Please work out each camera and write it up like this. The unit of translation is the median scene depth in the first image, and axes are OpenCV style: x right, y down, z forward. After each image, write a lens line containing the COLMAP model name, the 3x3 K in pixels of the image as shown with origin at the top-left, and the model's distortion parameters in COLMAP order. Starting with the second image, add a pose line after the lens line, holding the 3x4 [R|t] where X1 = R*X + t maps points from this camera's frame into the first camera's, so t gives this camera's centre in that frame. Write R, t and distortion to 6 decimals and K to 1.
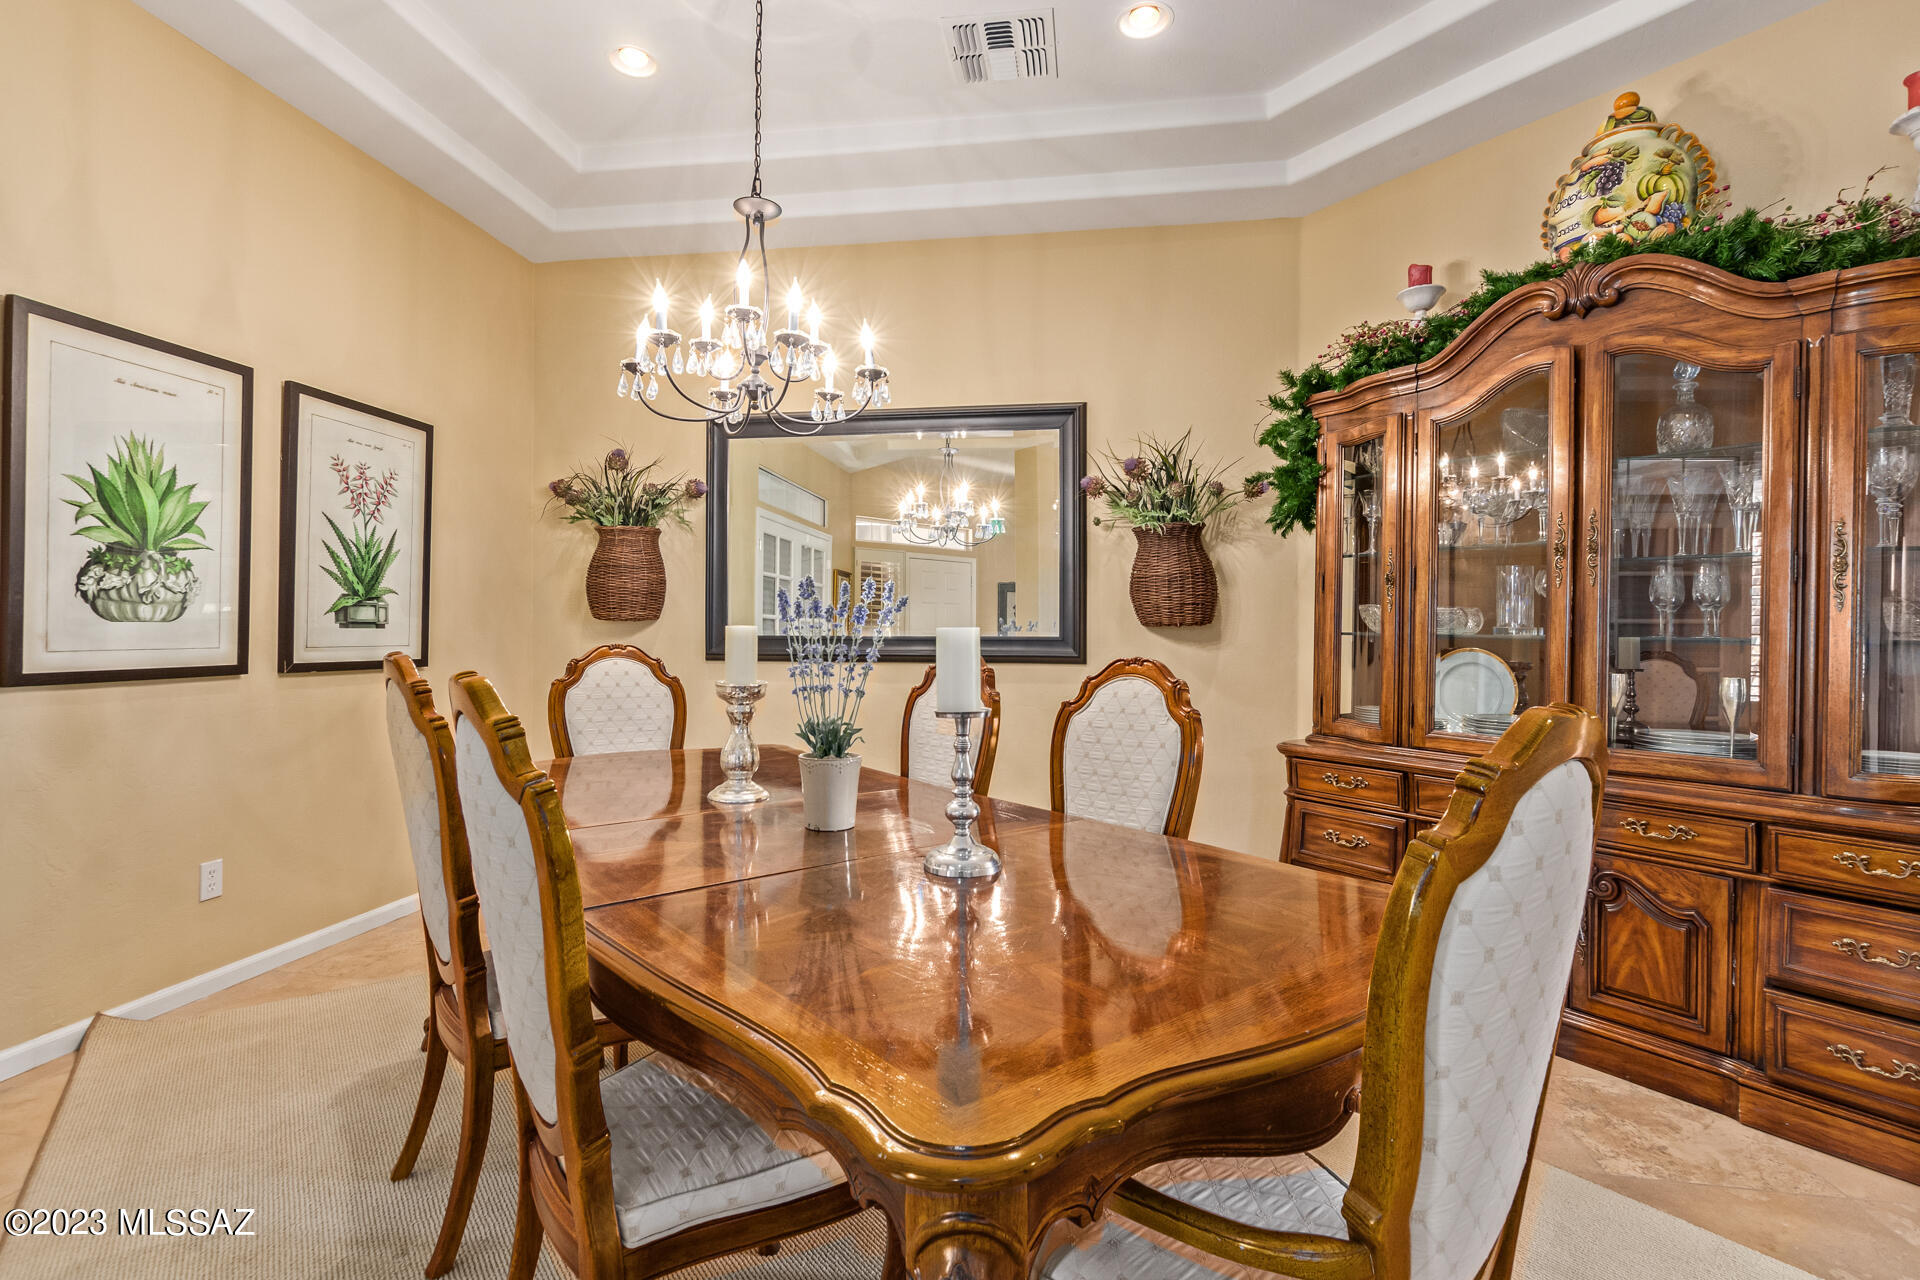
lens RADIAL K [[897.0, 0, 956.1], [0, 897.0, 634.5], [0, 0, 1]] dist [0.000479, -0.000333]
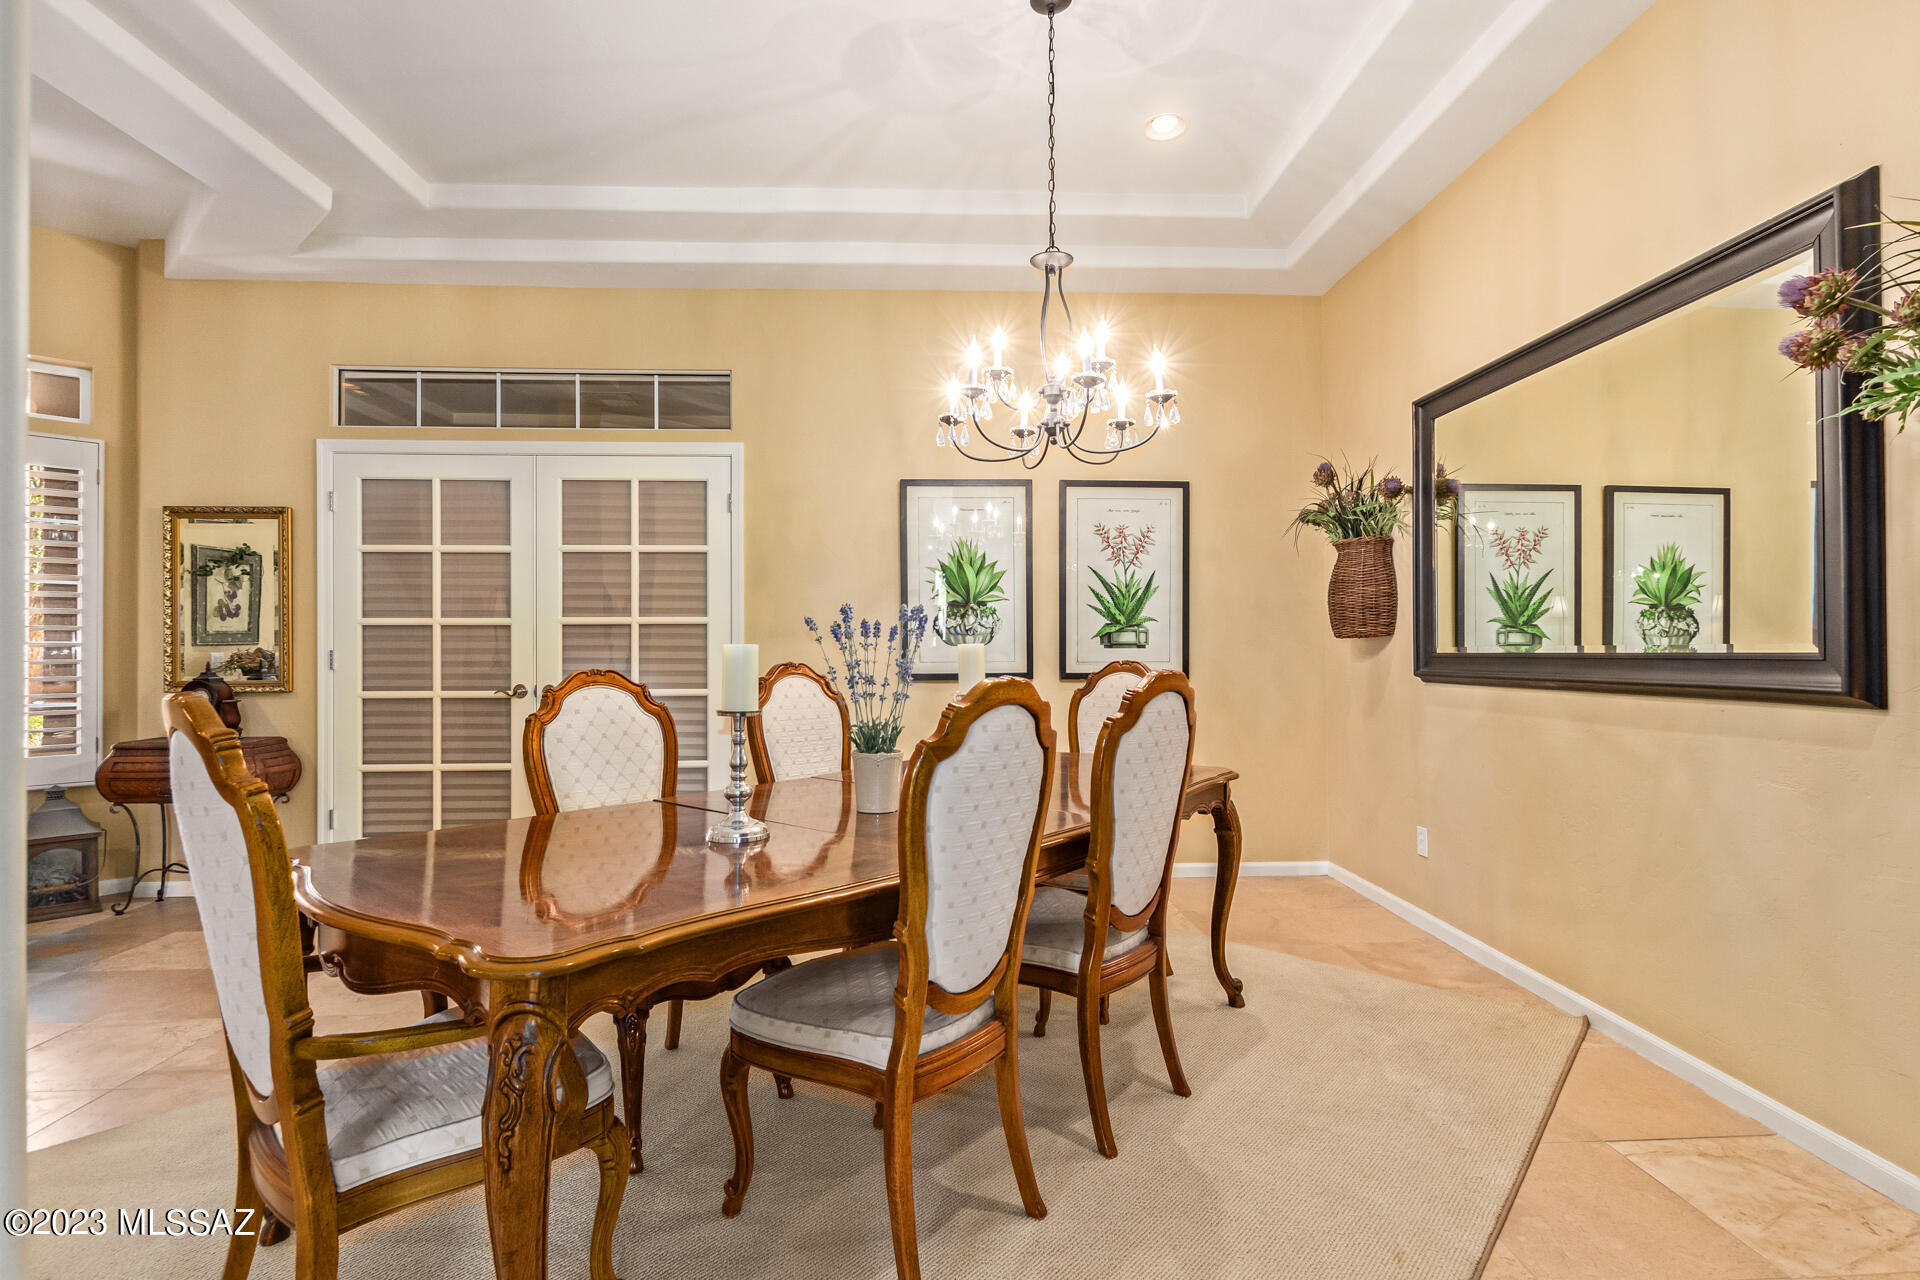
lens RADIAL K [[897.0, 0, 956.1], [0, 897.0, 634.5], [0, 0, 1]] dist [0.000479, -0.000333]
pose [[0.196800, -0.023766, -0.980156, 0.611490], [0.001969, 0.999714, -0.023845, 0.003957], [0.980442, 0.002762, 0.196791, 0.505086]]
